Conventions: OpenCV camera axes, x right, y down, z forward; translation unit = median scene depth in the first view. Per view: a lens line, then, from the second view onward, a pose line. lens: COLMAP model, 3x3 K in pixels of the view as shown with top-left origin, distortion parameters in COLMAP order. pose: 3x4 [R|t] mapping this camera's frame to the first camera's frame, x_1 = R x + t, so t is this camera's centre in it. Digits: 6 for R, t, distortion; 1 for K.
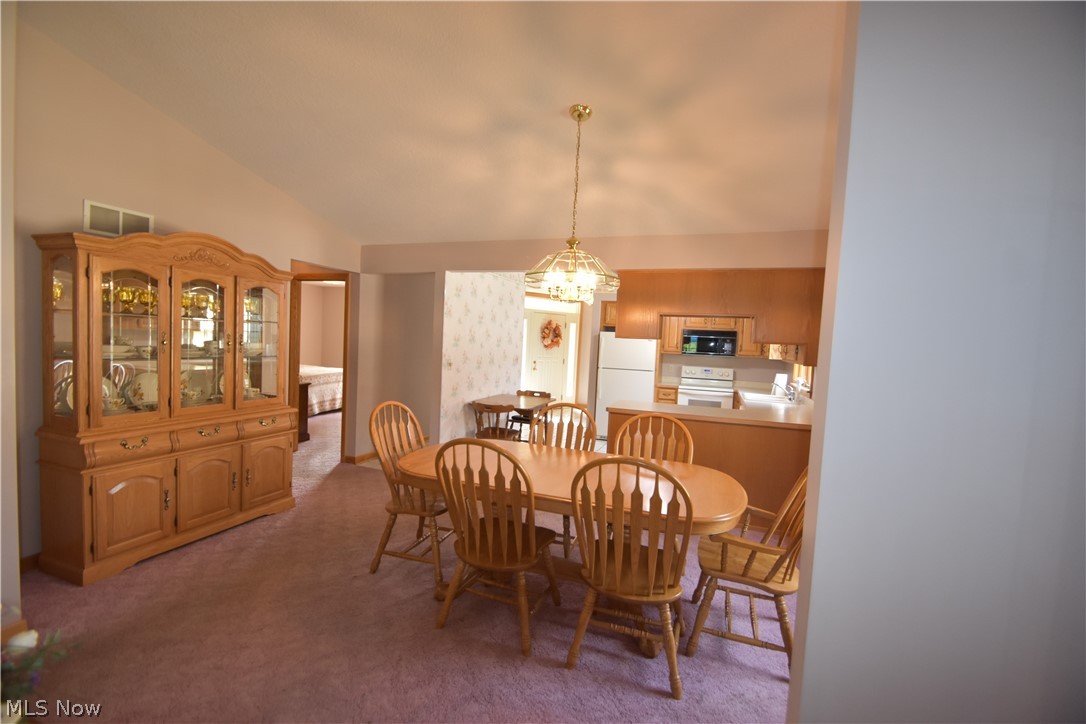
lens RADIAL K [[477.1, 0, 538.8], [0, 477.1, 368.8], [0, 0, 1]] dist [0.021626, -0.020453]
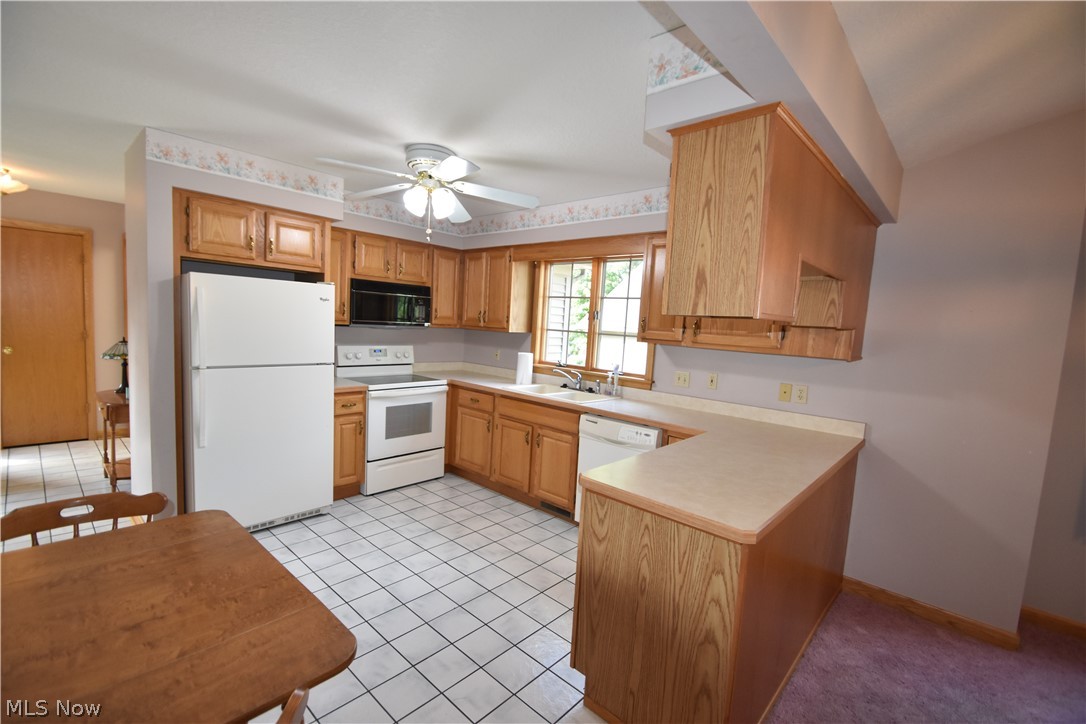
lens RADIAL K [[477.1, 0, 538.8], [0, 477.1, 368.8], [0, 0, 1]] dist [0.021626, -0.020453]
pose [[0.388590, -0.115239, 0.914176, -0.121387], [0.017057, 0.992878, 0.117910, -0.043197], [-0.921253, -0.030226, 0.387788, 0.617949]]
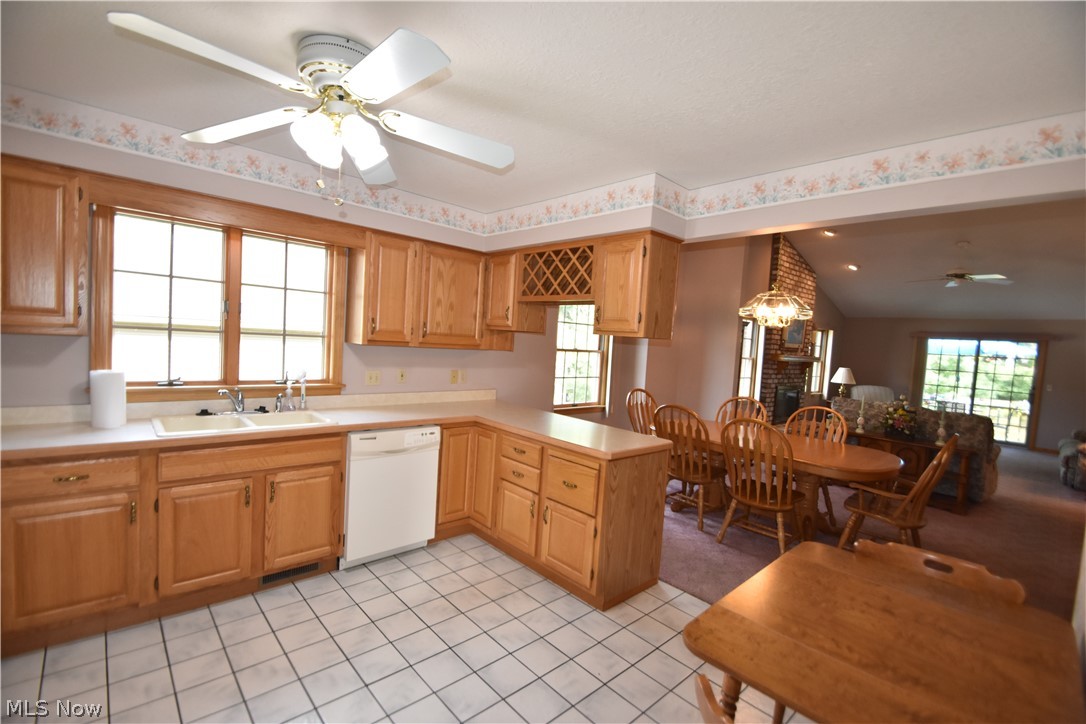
lens RADIAL K [[477.1, 0, 538.8], [0, 477.1, 368.8], [0, 0, 1]] dist [0.021626, -0.020453]
pose [[-0.881589, -0.129597, 0.453878, 0.010512], [-0.074294, 0.987682, 0.137709, -0.062752], [-0.466134, 0.087682, -0.880358, 1.034298]]
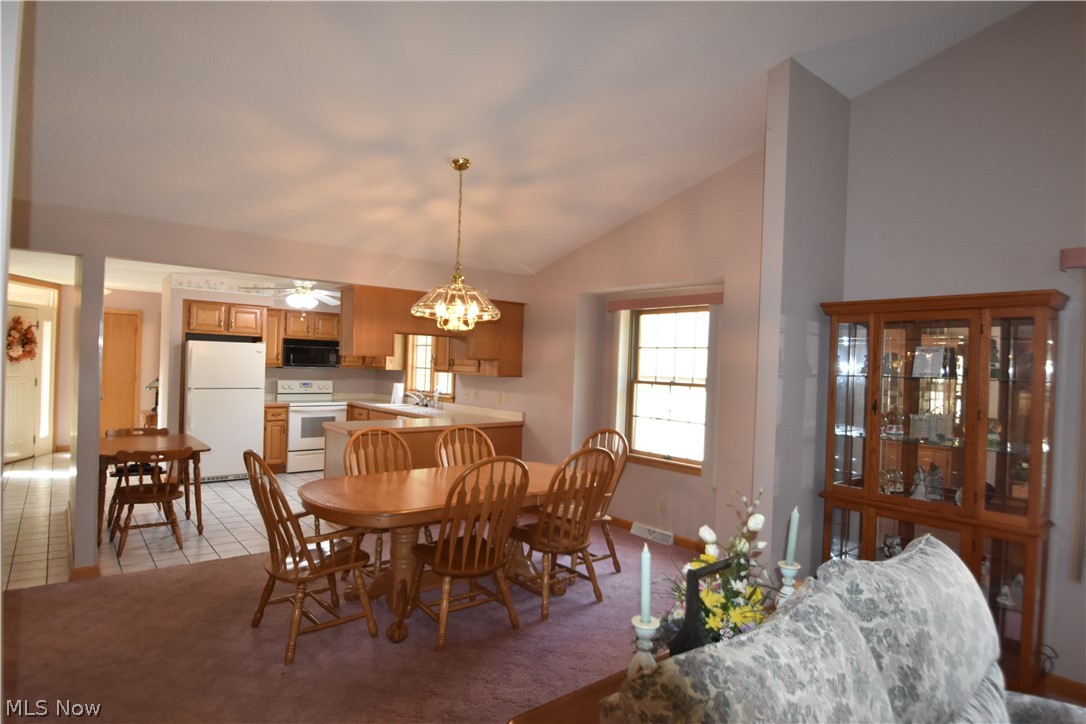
lens RADIAL K [[589.8, 0, 543.5], [0, 589.8, 369.5], [0, 0, 1]] dist [-0.019442, 0.000064]
pose [[0.503083, -0.035148, 0.863523, -0.399137], [0.042034, 0.998985, 0.016173, -0.024229], [-0.863215, 0.028161, 0.504050, 0.057289]]
